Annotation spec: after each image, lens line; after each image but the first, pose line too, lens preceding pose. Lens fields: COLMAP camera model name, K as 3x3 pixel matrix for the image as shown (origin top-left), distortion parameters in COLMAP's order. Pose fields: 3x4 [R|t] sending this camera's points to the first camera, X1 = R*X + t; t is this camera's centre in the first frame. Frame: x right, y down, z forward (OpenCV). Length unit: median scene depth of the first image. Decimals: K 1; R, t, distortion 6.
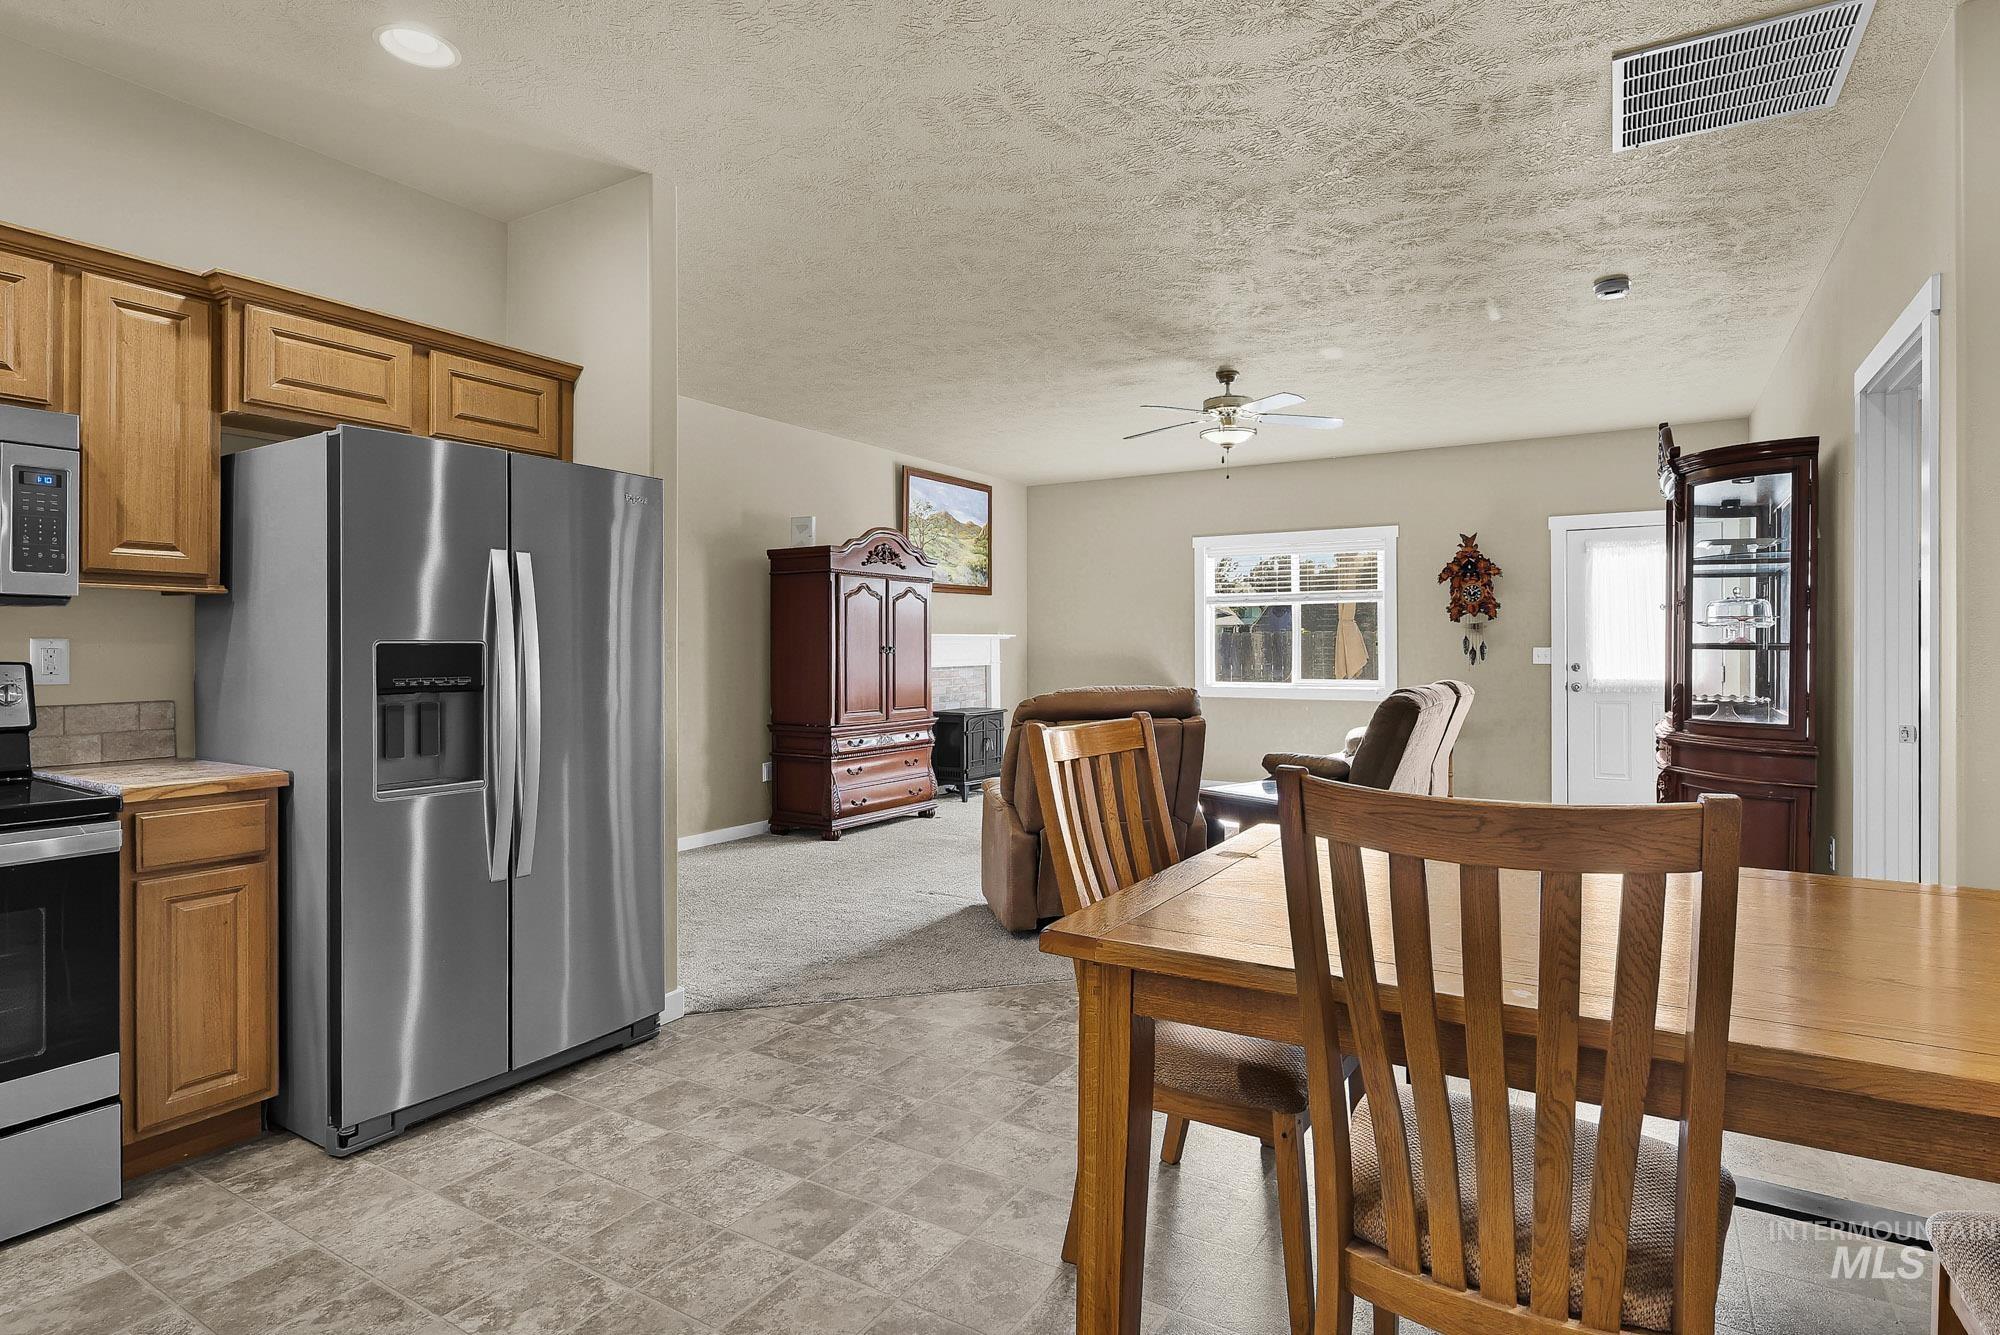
lens RADIAL K [[1040.3, 0, 1071.6], [0, 1040.3, 659.8], [0, 0, 1]] dist [0.086517, 0.001654]
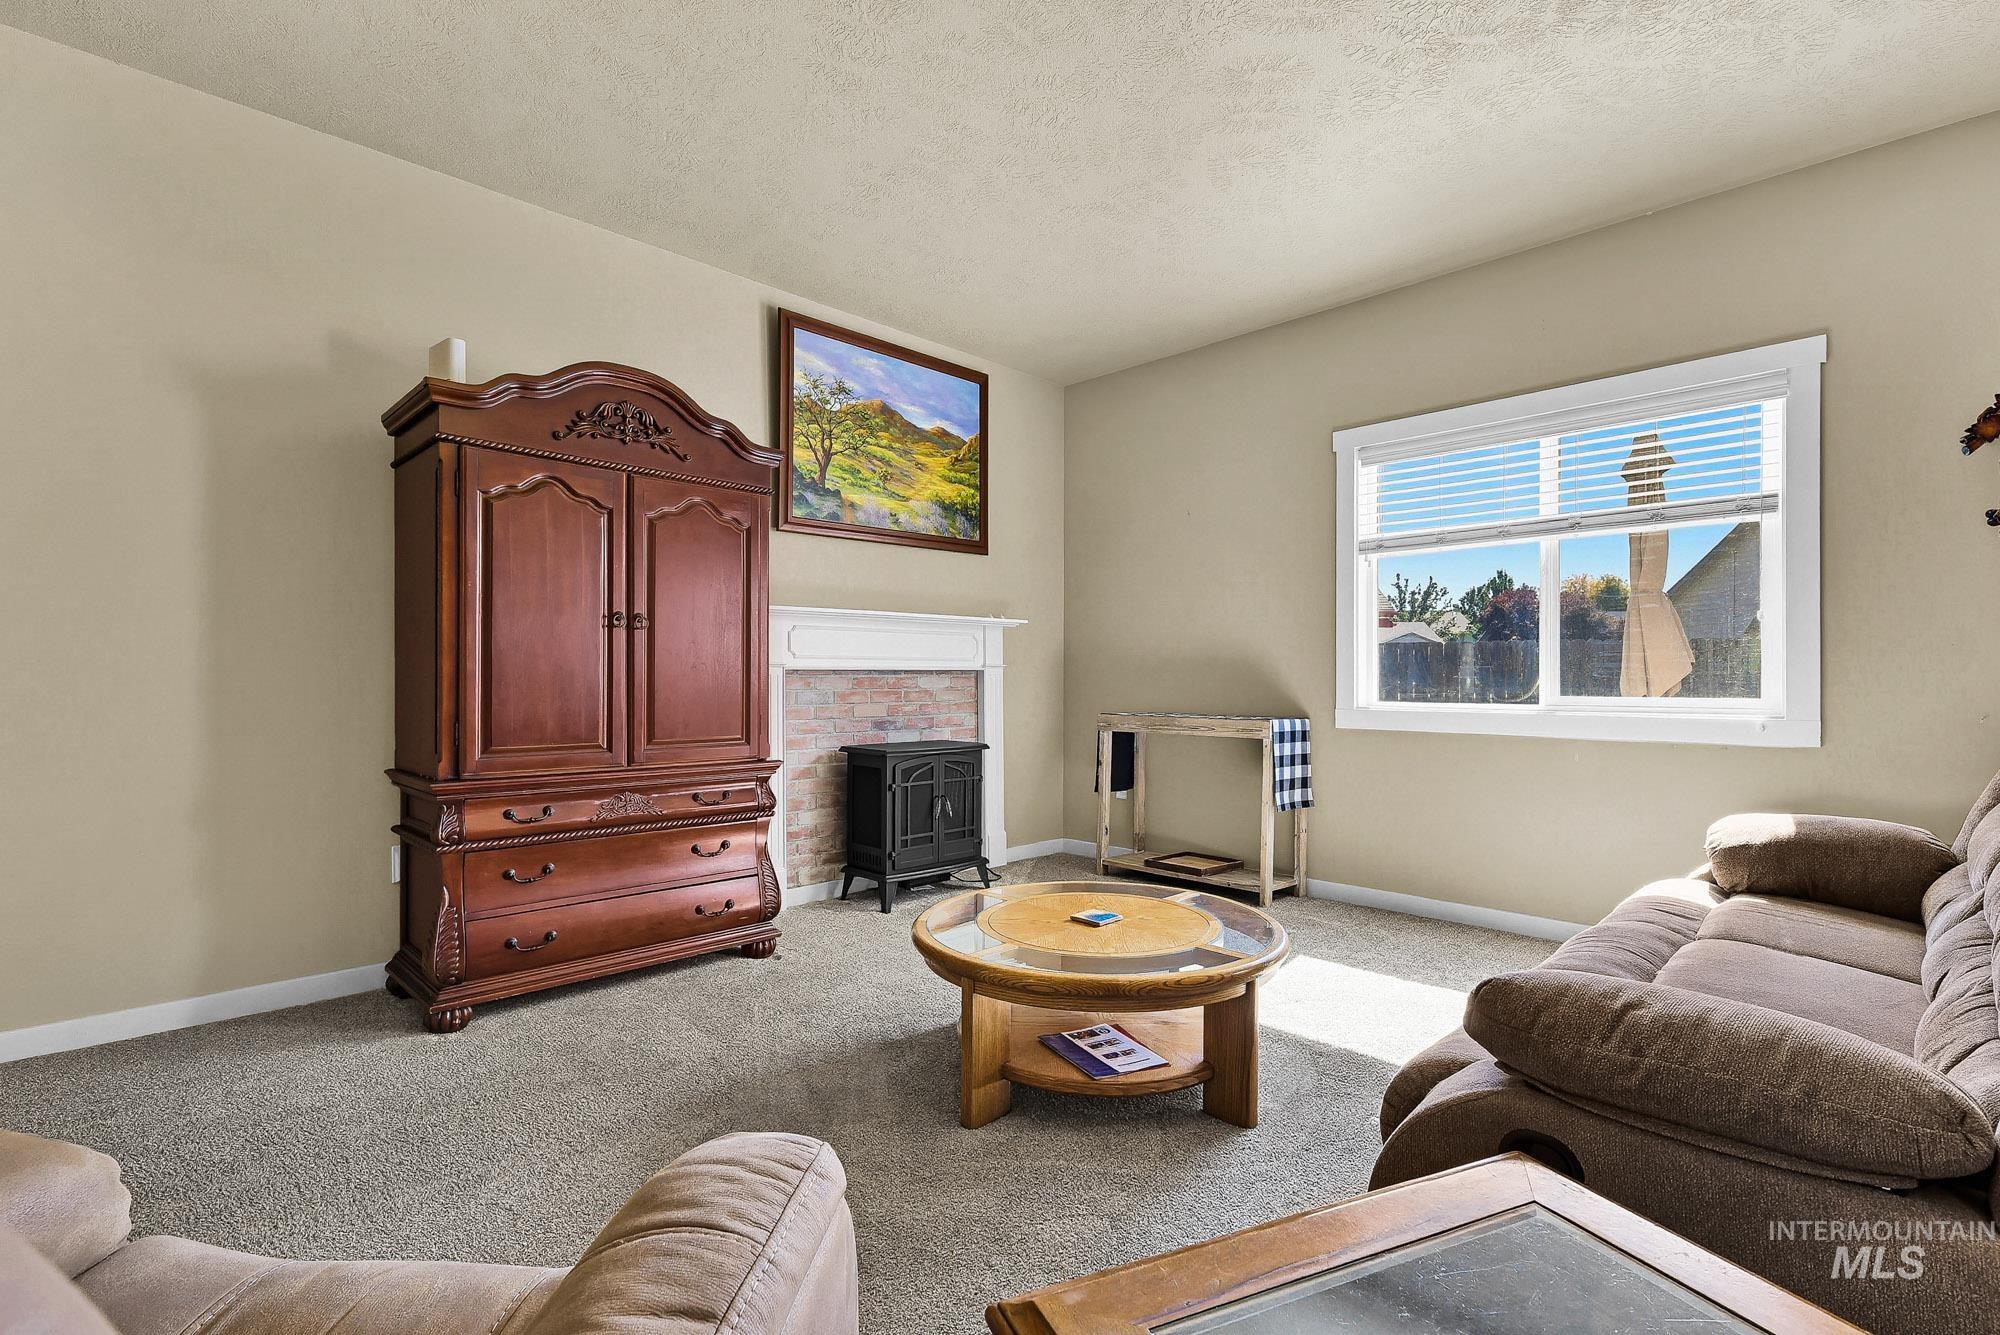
lens RADIAL K [[927.0, 0, 1029.1], [0, 927.0, 683.8], [0, 0, 1]] dist [0.008724, 0.001294]
pose [[0.964189, 0.005172, -0.265164, 0.105321], [-0.006444, 0.999972, -0.003927, 0.017720], [0.265136, 0.005495, 0.964195, 0.568784]]
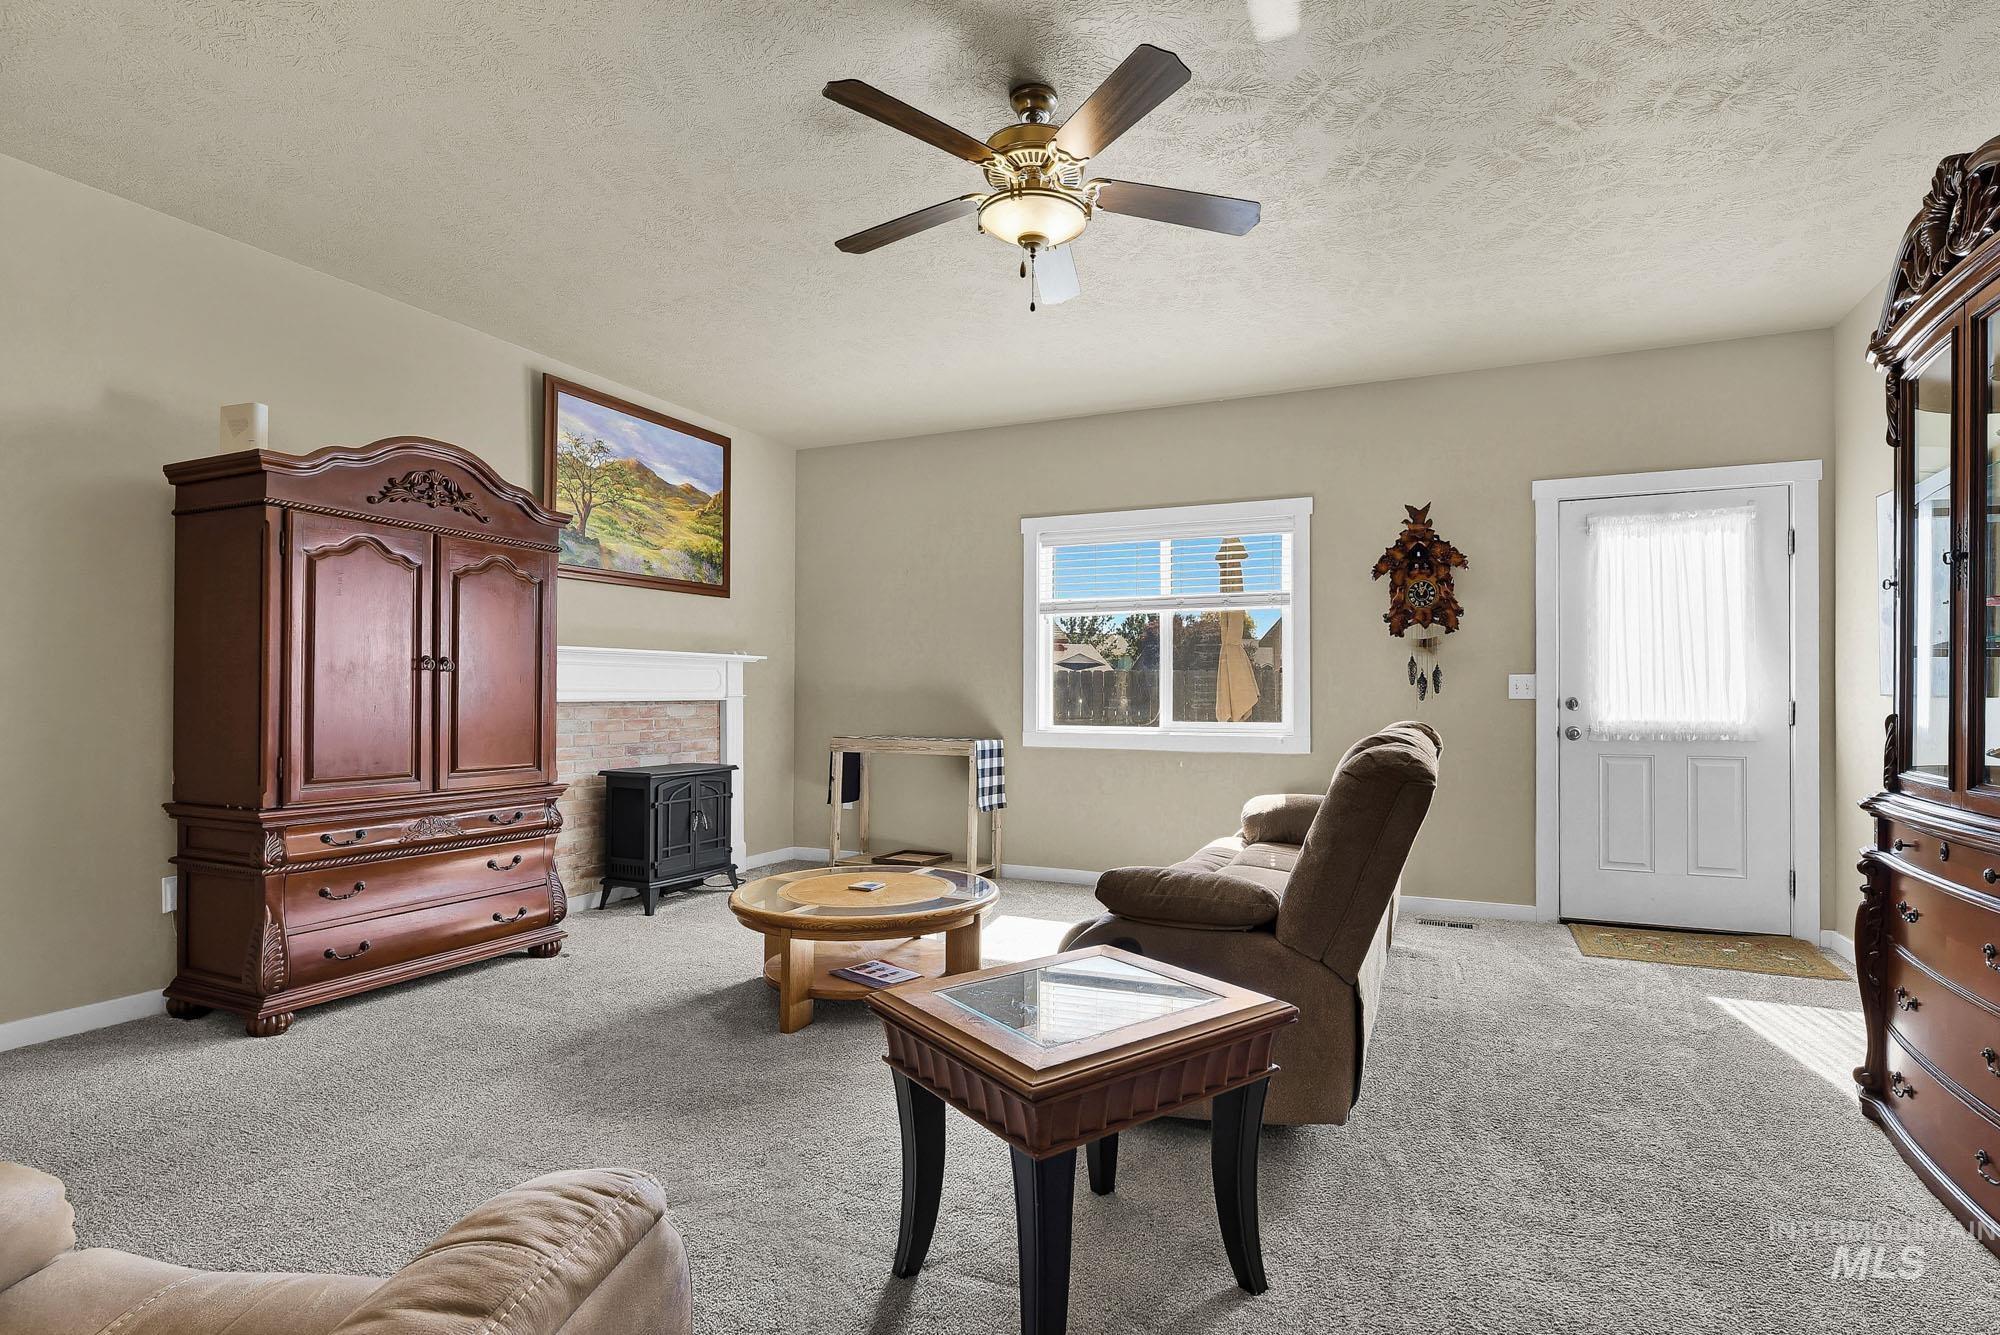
lens RADIAL K [[927.0, 0, 1068.2], [0, 927.0, 697.0], [0, 0, 1]] dist [0.008724, 0.001294]
pose [[0.994005, 0.006367, 0.109148, 0.091211], [-0.005266, 0.999932, -0.010368, 0.009874], [-0.109207, 0.009731, 0.993971, 0.432251]]
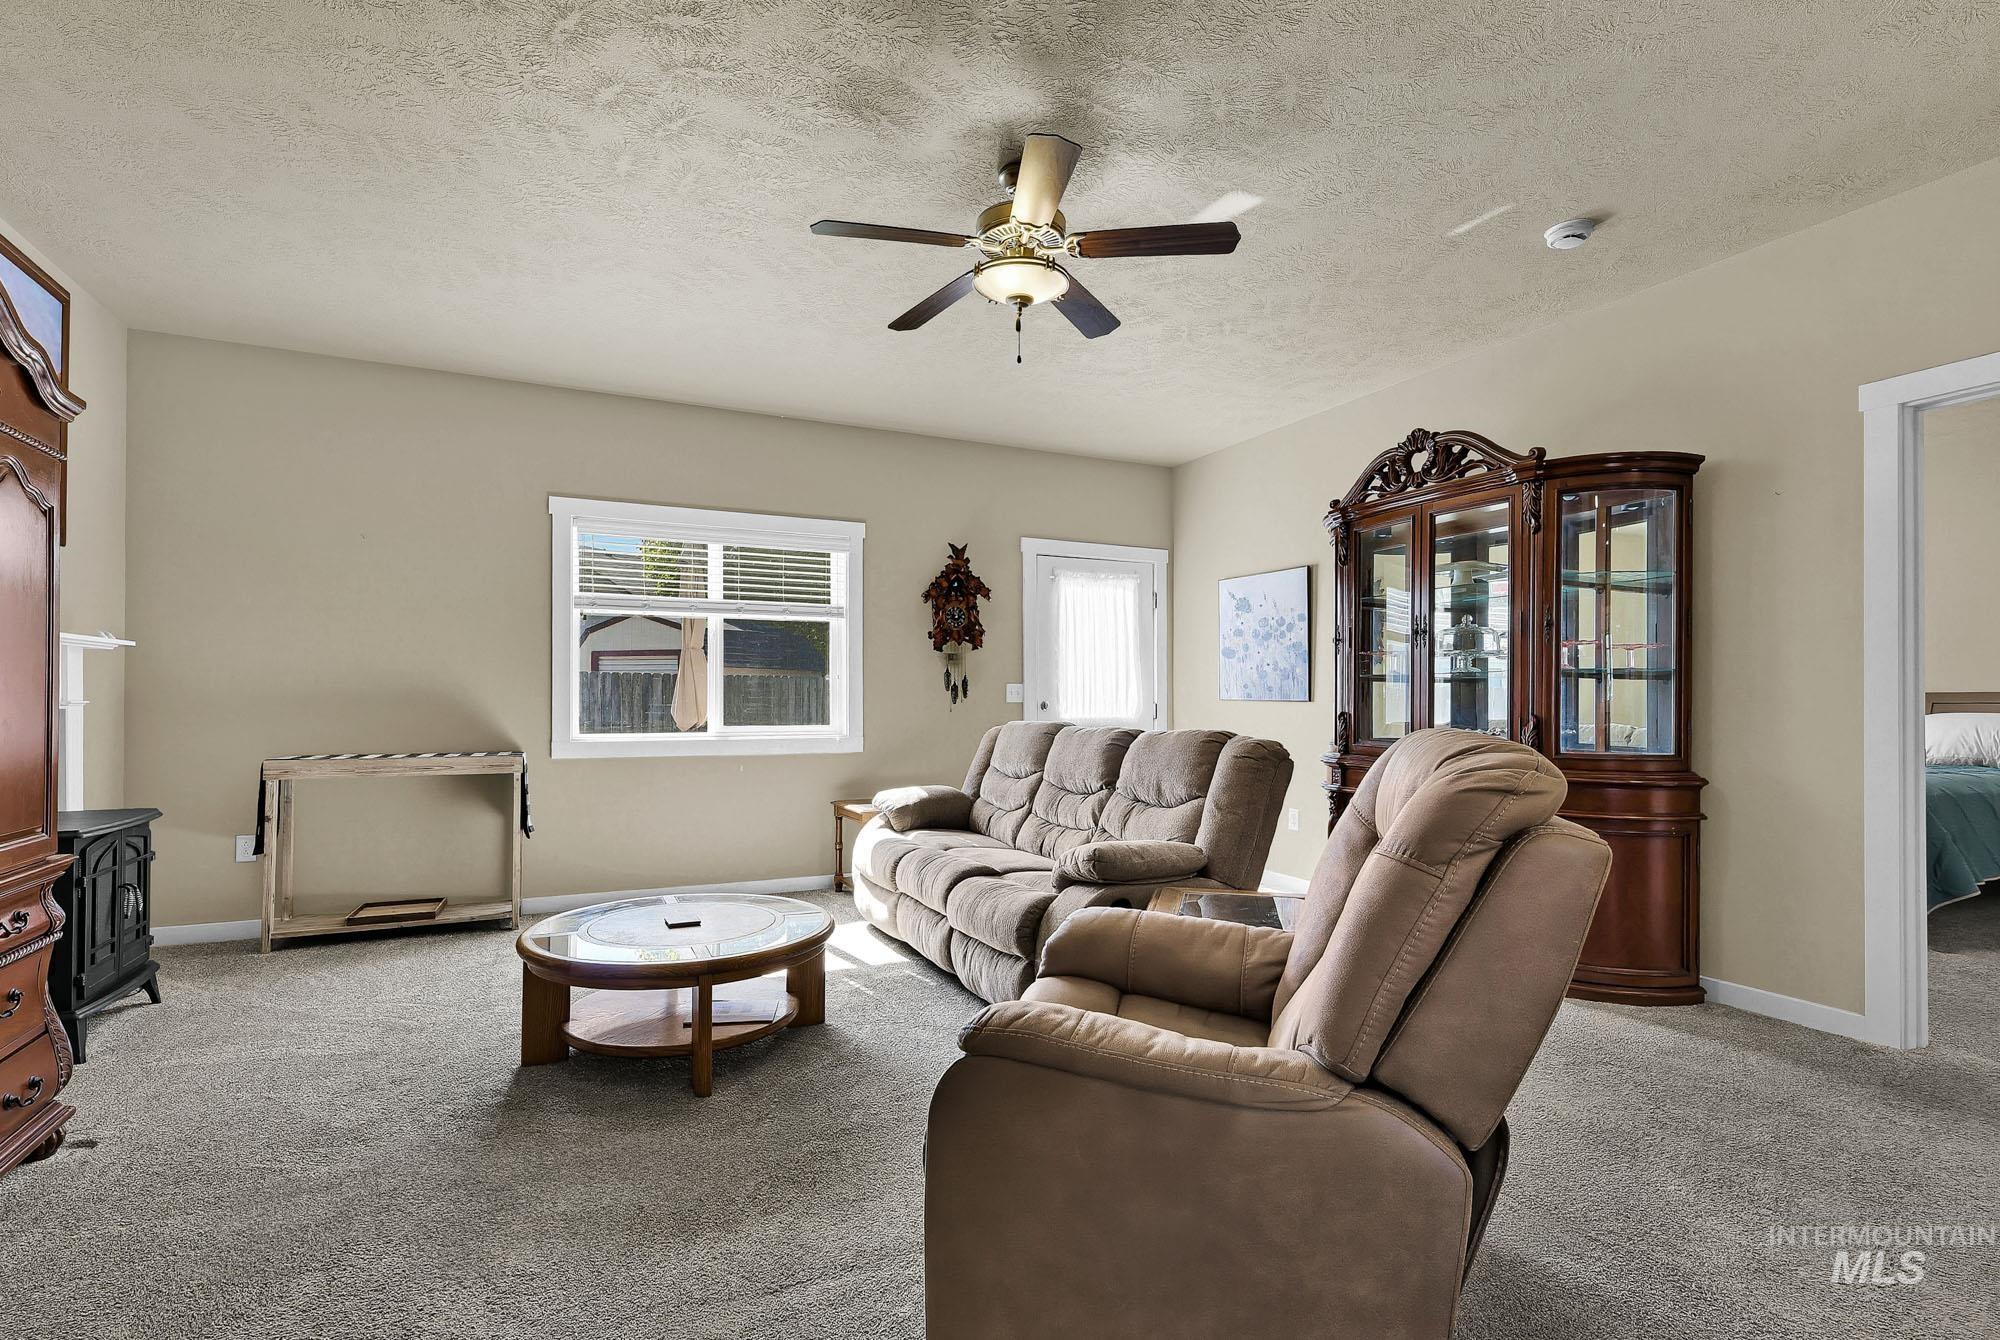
lens RADIAL K [[927.0, 0, 959.3], [0, 927.0, 698.2], [0, 0, 1]] dist [0.008724, 0.001294]
pose [[0.604674, 0.004381, 0.796461, -0.190448], [0.004158, 0.999954, -0.008657, 0.006521], [-0.796463, 0.008546, 0.604628, 0.554554]]
